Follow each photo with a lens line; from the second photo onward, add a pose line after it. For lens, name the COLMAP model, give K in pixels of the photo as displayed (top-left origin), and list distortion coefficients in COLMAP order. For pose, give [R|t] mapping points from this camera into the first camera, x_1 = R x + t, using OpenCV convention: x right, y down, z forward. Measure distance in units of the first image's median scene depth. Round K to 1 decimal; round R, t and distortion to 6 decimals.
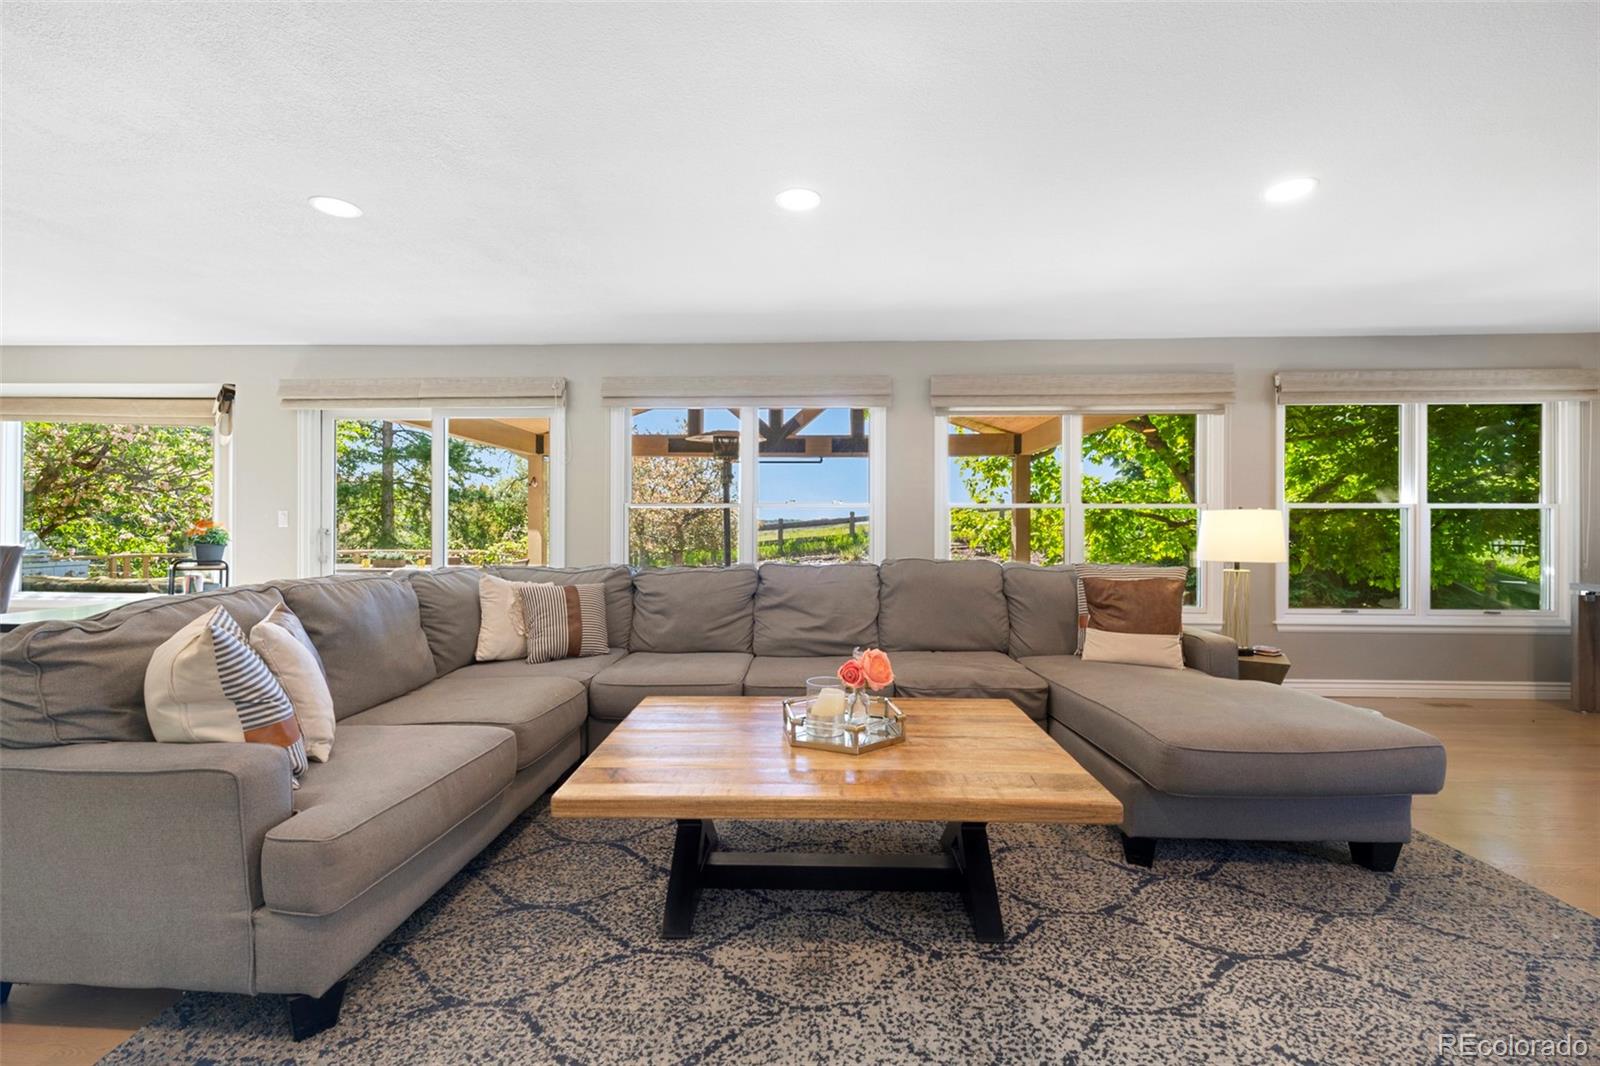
lens RADIAL K [[669.4, 0, 803.7], [0, 669.4, 528.9], [0, 0, 1]] dist [0.000904, -0.000053]
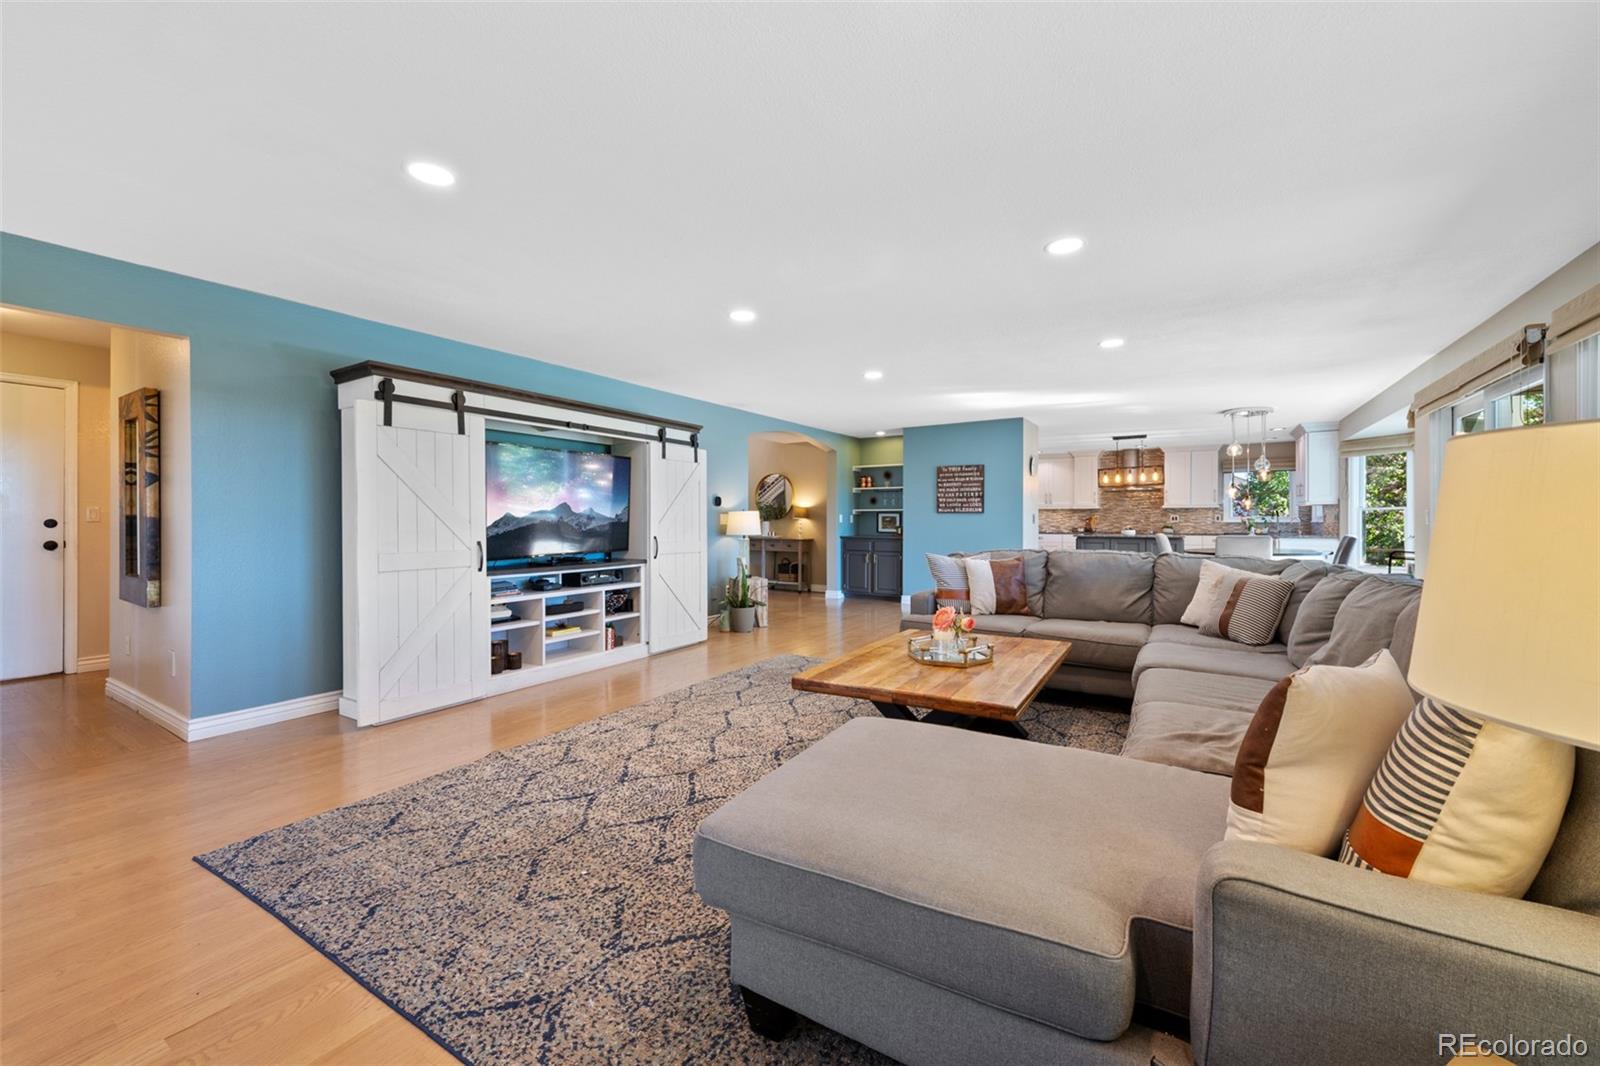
lens RADIAL K [[625.7, 0, 802.4], [0, 625.7, 525.4], [0, 0, 1]] dist [0.001763, -0.000124]
pose [[-0.493495, 0.002194, -0.869746, 0.748729], [-0.005221, 0.999971, 0.005484, -0.001475], [0.869733, 0.007247, -0.493469, 0.722169]]
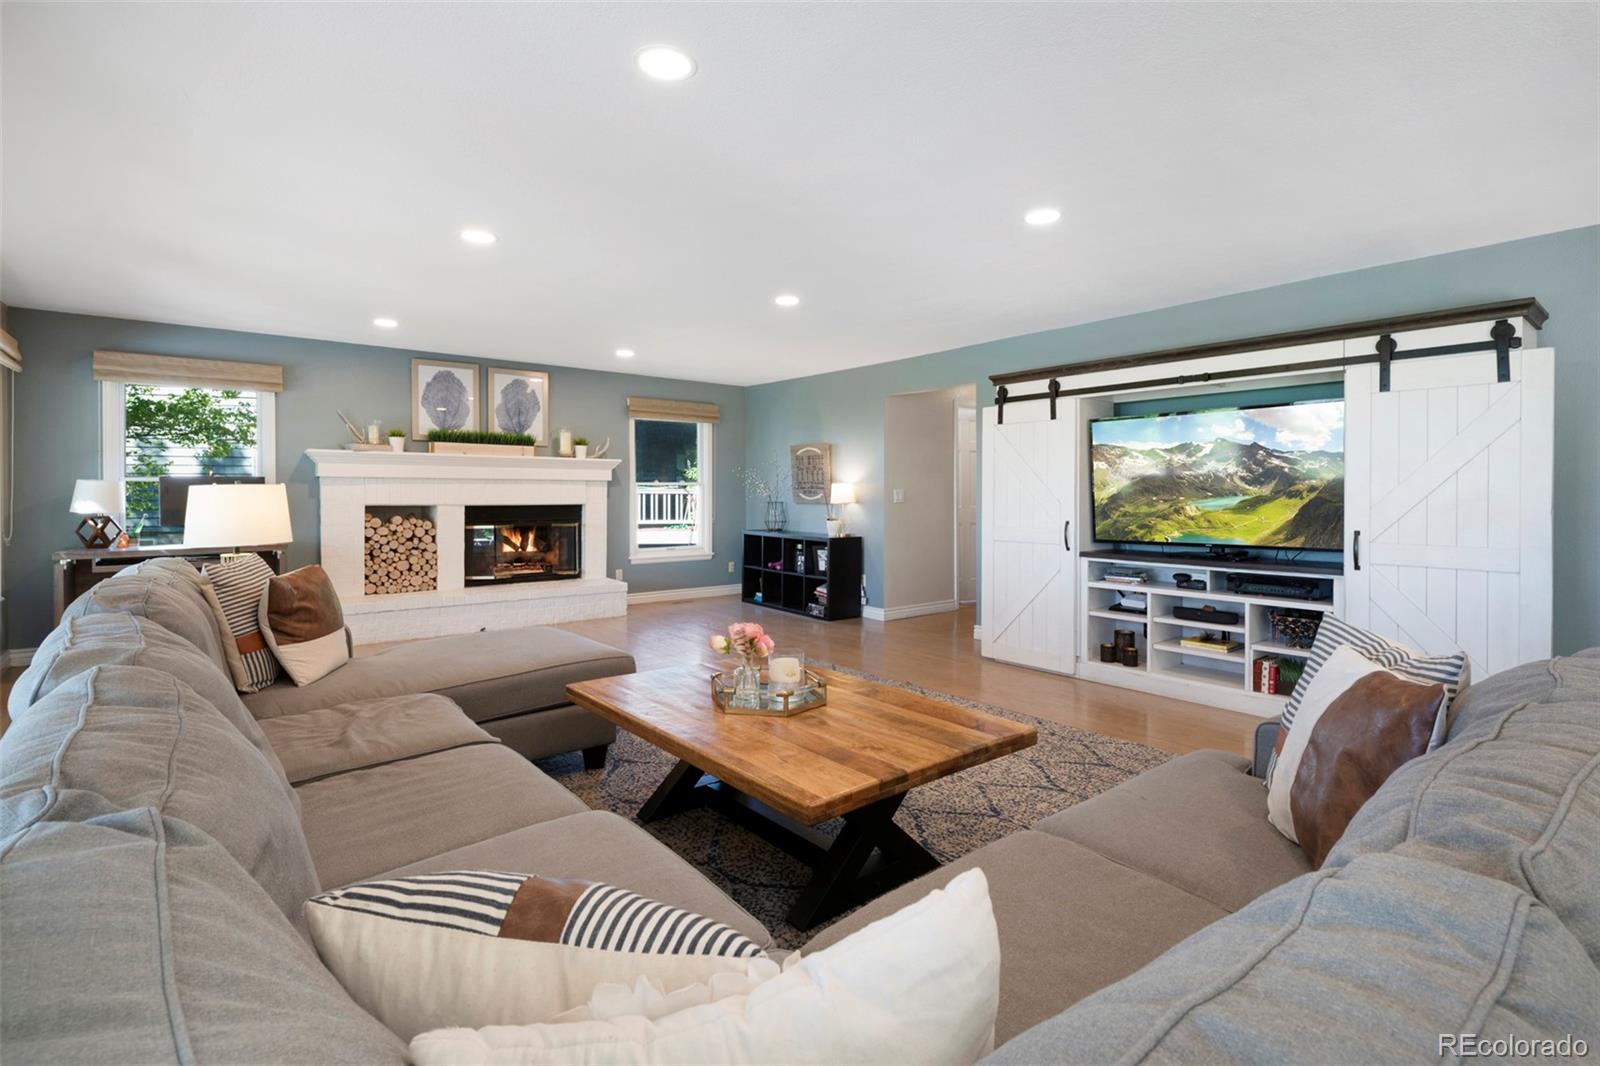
lens RADIAL K [[747.2, 0, 802.7], [0, 747.2, 493.2], [0, 0, 1]] dist [-0.000496, -0.000126]
pose [[-0.657221, -0.005398, 0.753678, -0.454998], [-0.001648, 0.999982, 0.005725, -0.018704], [-0.753696, 0.002521, -0.657218, 0.897704]]
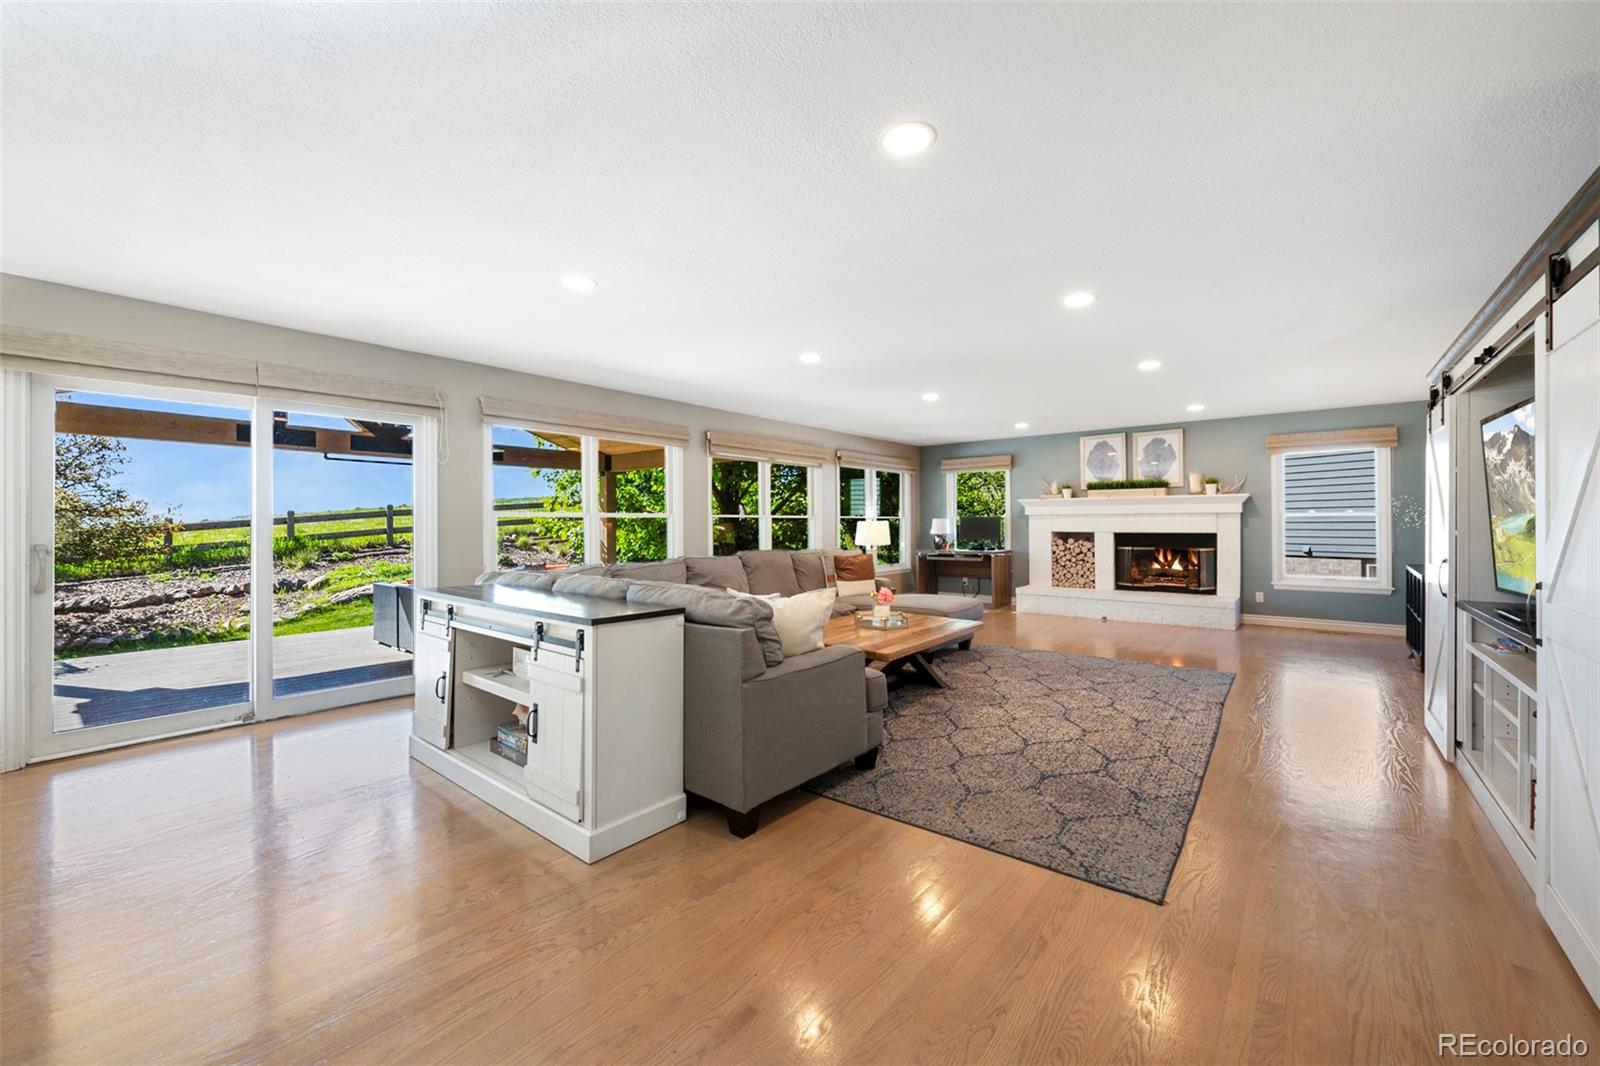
lens RADIAL K [[625.7, 0, 802.4], [0, 625.7, 525.4], [0, 0, 1]] dist [0.001763, -0.000124]
pose [[0.599662, -0.007475, 0.800219, -0.901234], [0.009210, 0.999955, 0.002439, -0.017399], [-0.800201, 0.005907, 0.599703, -0.020148]]
